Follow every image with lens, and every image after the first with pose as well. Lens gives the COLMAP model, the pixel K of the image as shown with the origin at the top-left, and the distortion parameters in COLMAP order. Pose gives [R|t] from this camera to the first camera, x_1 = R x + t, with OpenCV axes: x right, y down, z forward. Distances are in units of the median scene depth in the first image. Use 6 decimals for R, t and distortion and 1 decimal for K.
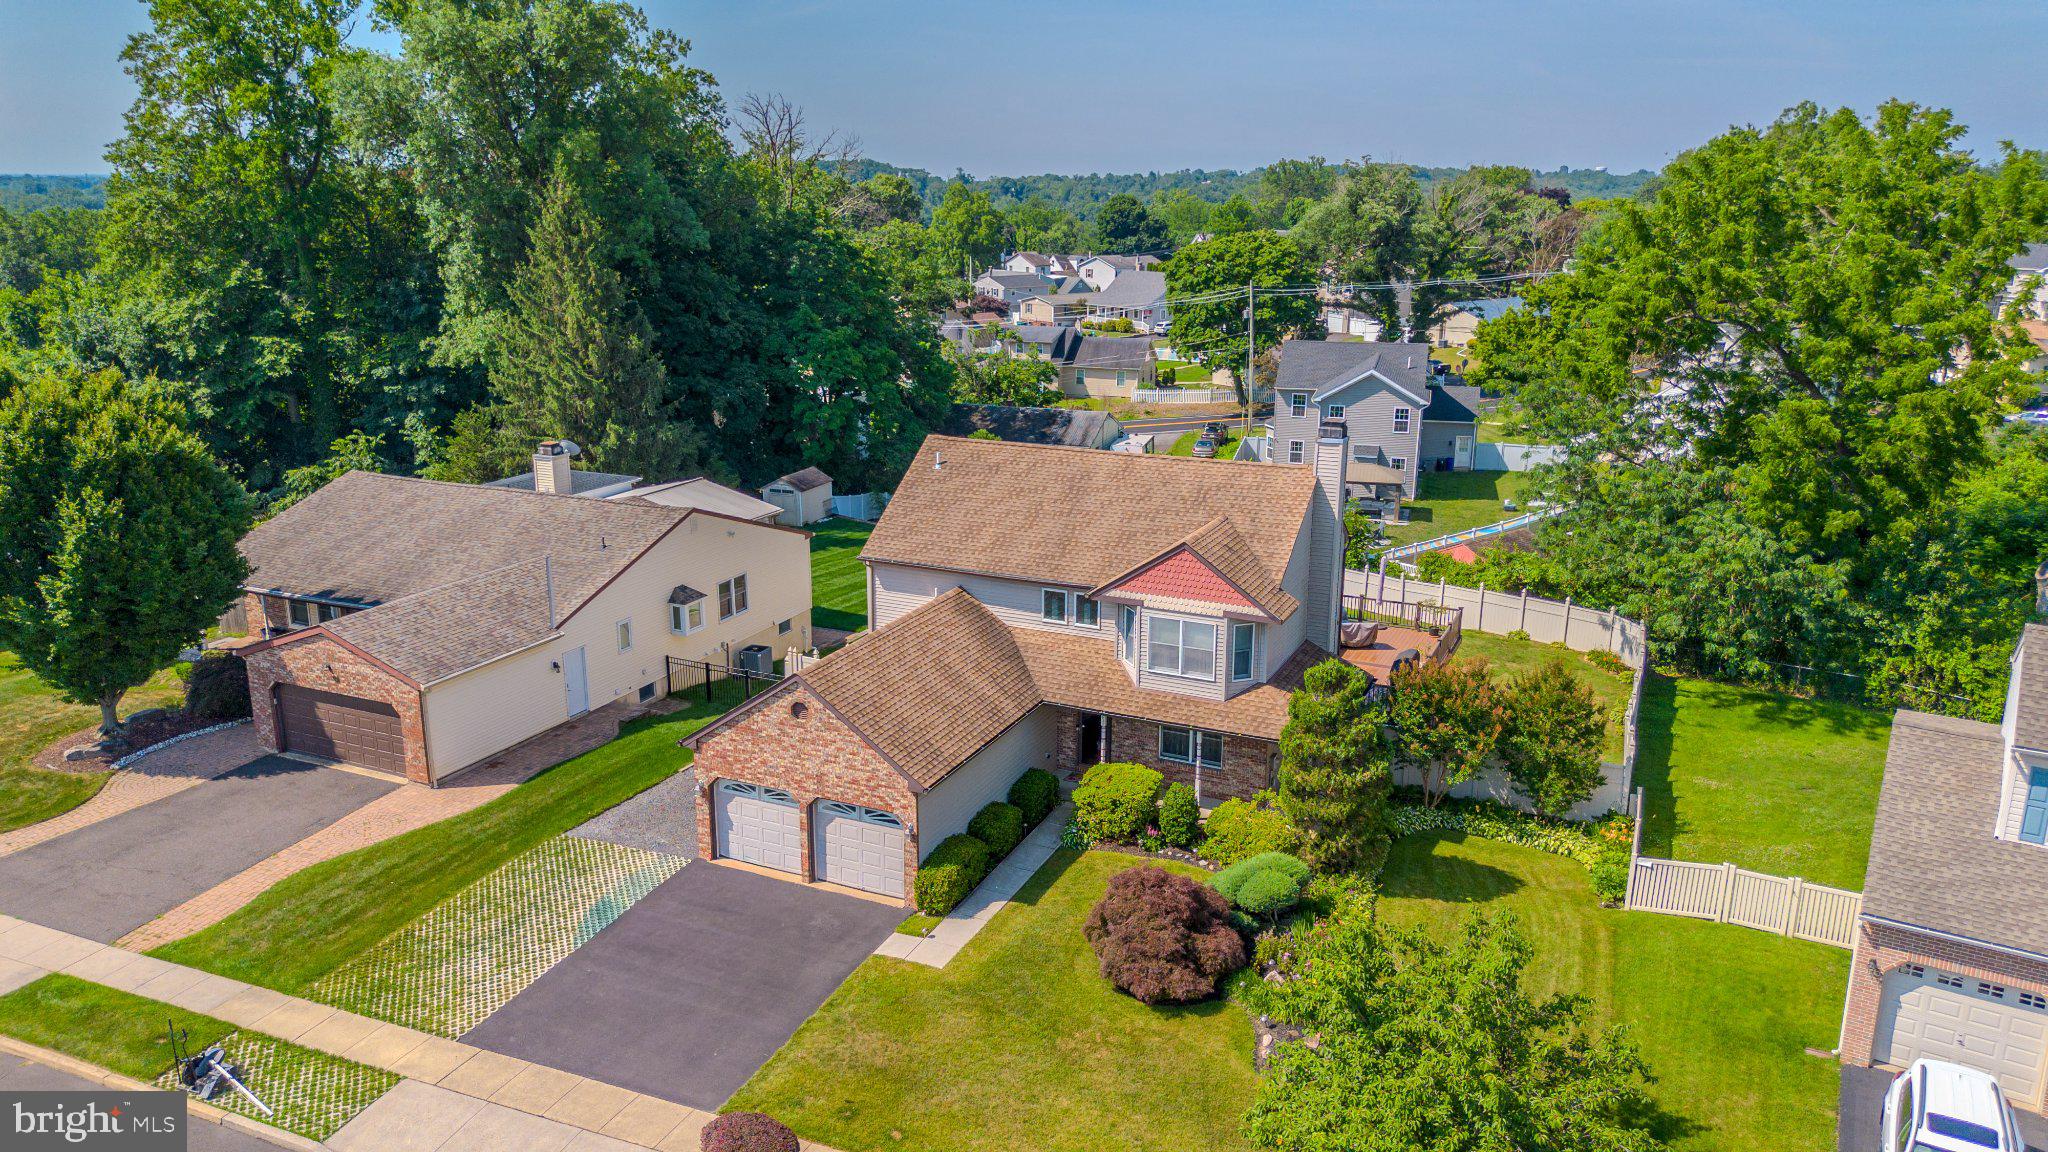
lens RADIAL K [[1451.5, 0, 1021.4], [0, 1451.5, 572.0], [0, 0, 1]] dist [0.068970, -0.071174]
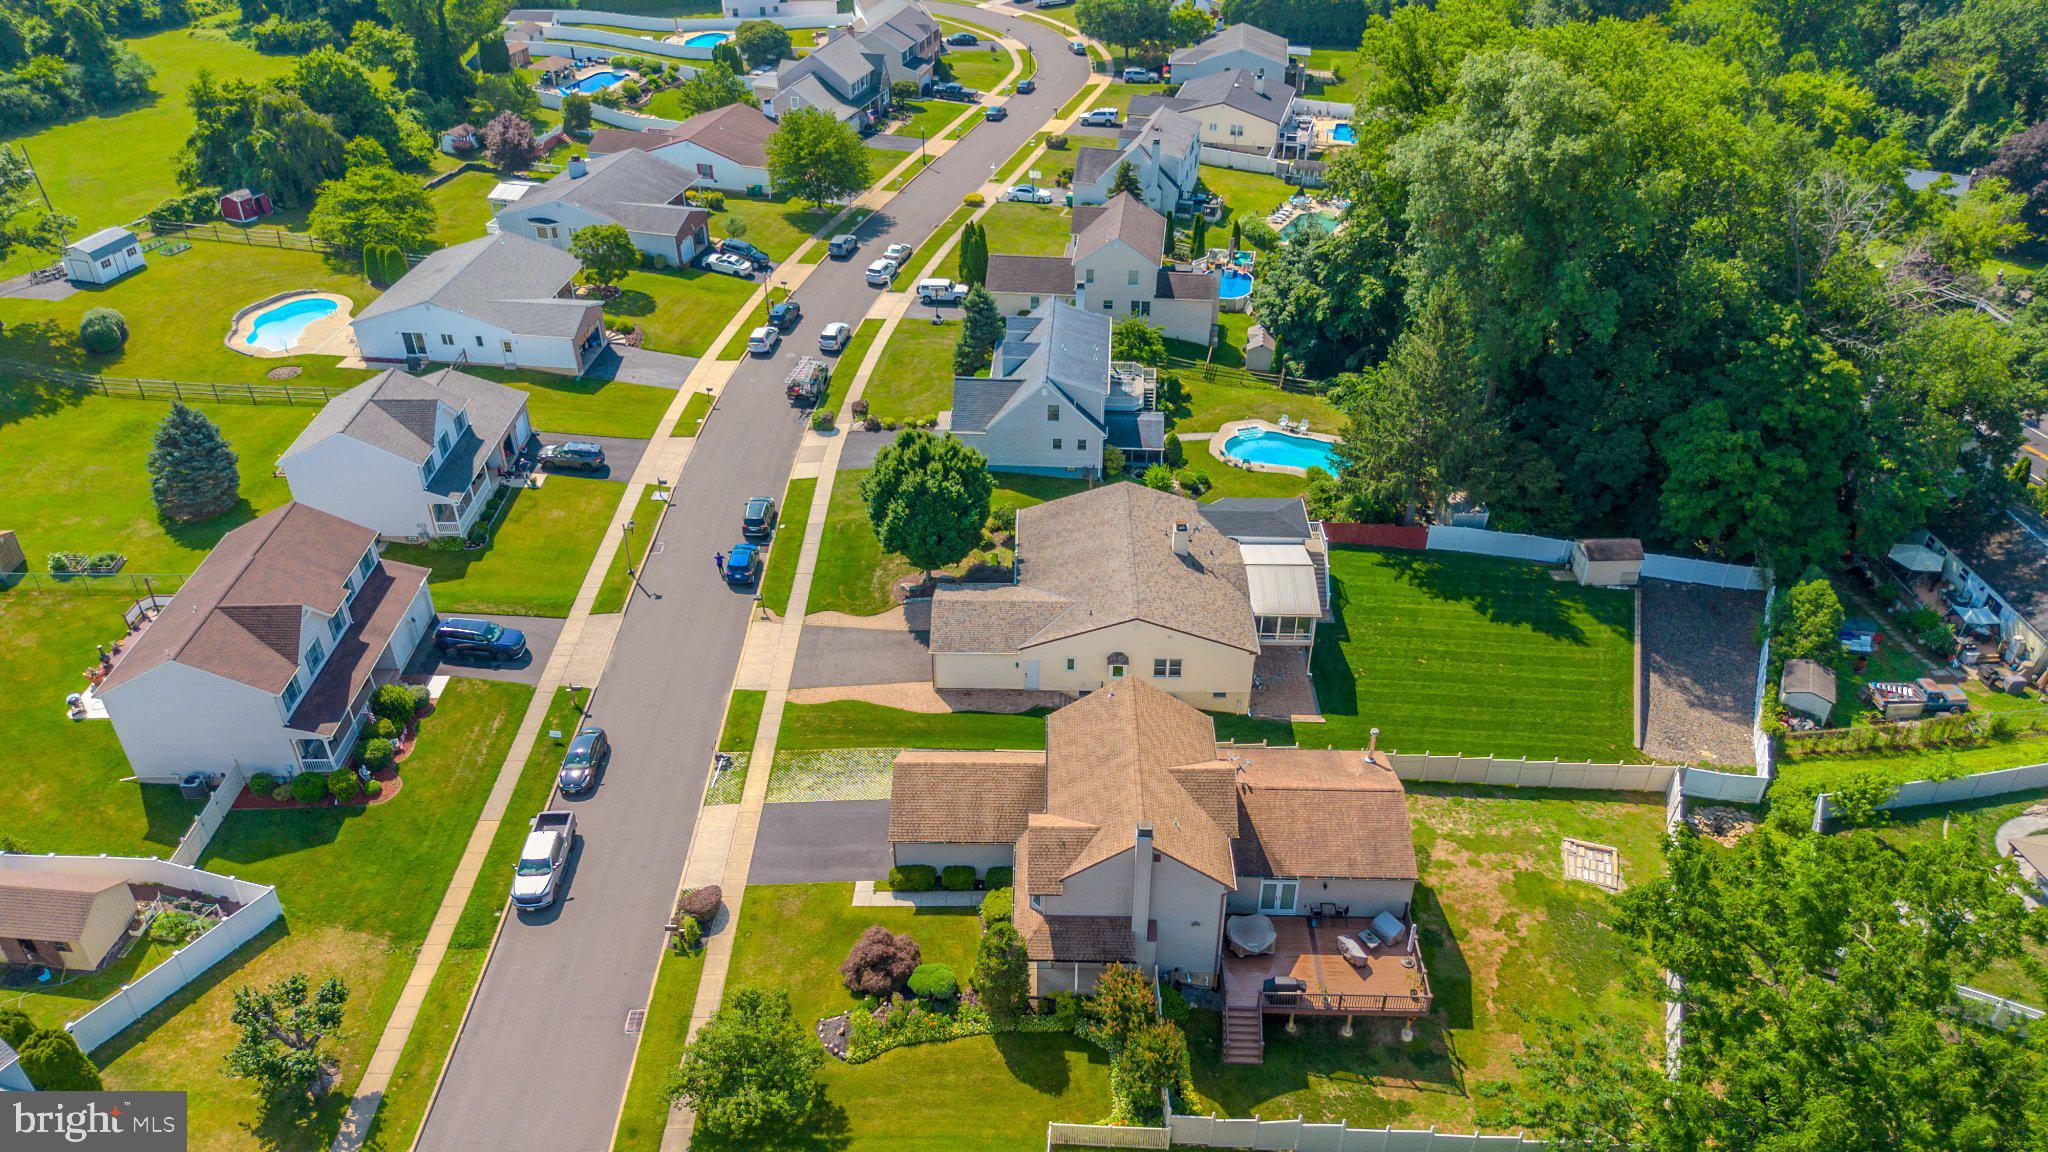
lens RADIAL K [[1451.5, 0, 1020.8], [0, 1451.5, 570.2], [0, 0, 1]] dist [0.068970, -0.071174]
pose [[0.404343, 0.507083, -0.761166, 1.274069], [-0.233369, 0.861886, 0.450213, -1.068539], [0.884334, -0.004408, 0.466835, 0.111818]]
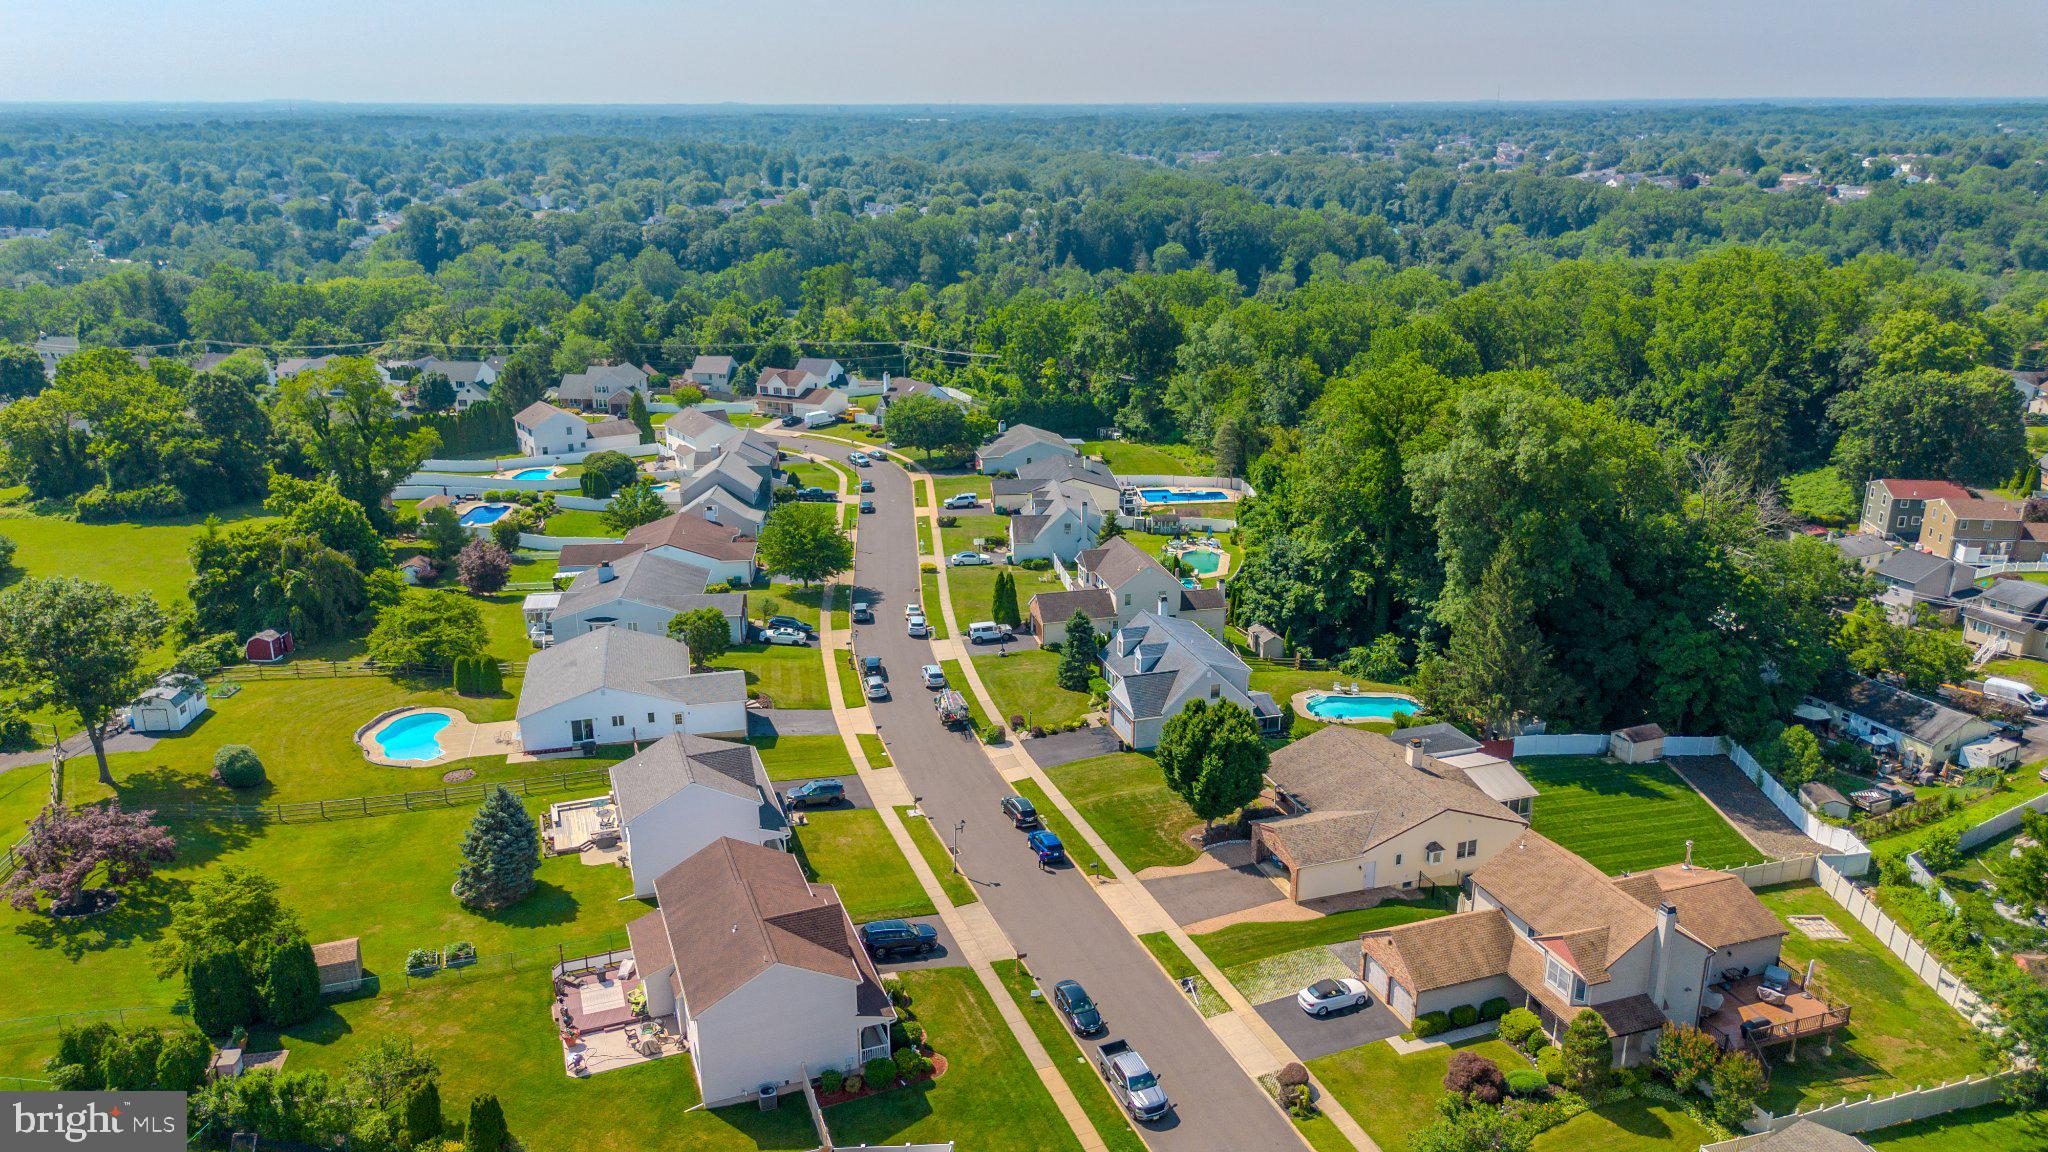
lens RADIAL K [[1451.5, 0, 1018.3], [0, 1451.5, 566.8], [0, 0, 1]] dist [0.068970, -0.071174]
pose [[0.695370, 0.214126, -0.686011, 0.944371], [-0.182282, 0.975915, 0.119846, -0.687021], [0.695151, 0.041710, 0.717653, -1.276946]]
